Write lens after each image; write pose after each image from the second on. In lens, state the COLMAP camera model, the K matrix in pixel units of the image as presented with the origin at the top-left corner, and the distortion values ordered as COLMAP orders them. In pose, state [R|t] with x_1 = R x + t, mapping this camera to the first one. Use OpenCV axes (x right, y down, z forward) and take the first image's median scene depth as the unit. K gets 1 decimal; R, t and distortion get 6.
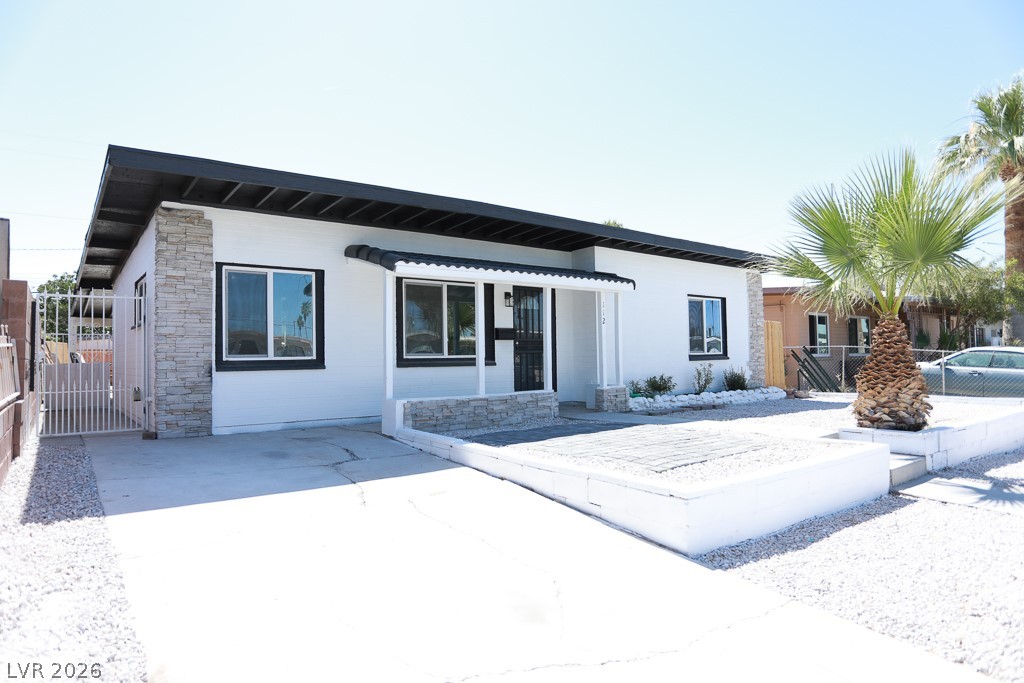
lens RADIAL K [[605.2, 0, 512.0], [0, 605.2, 341.5], [0, 0, 1]] dist [-0.000279, -0.000020]
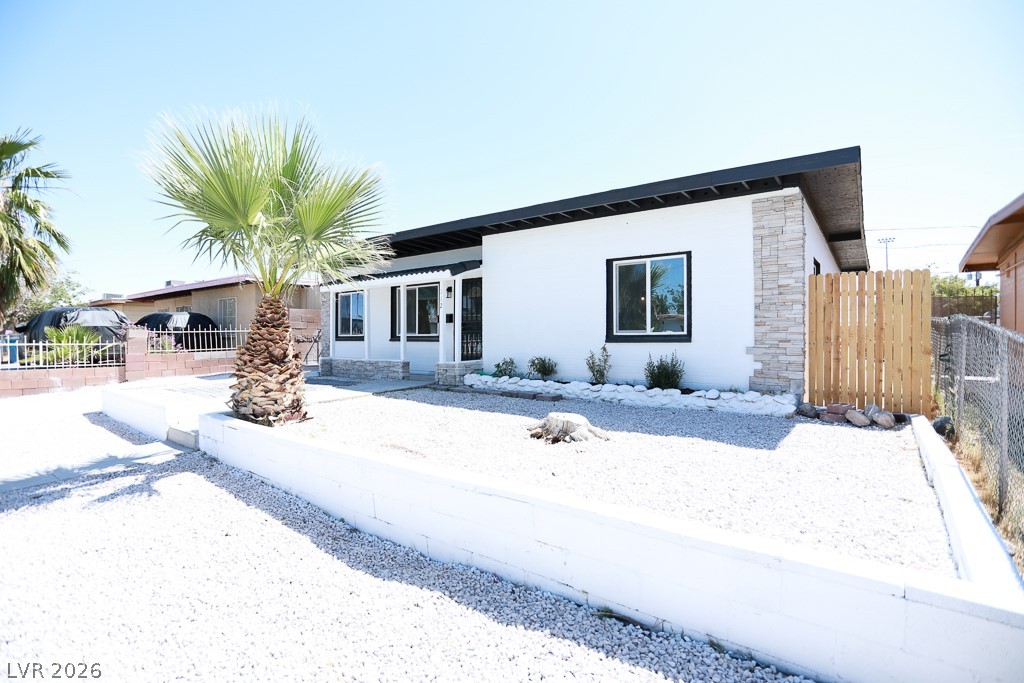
lens RADIAL K [[497.4, 0, 512.0], [0, 497.4, 341.5], [0, 0, 1]] dist [-0.000837, -0.000037]
pose [[0.248749, 0.025332, -0.968237, 0.959727], [0.024280, 0.999181, 0.032379, 0.006086], [0.968264, -0.031563, 0.247930, 0.761709]]
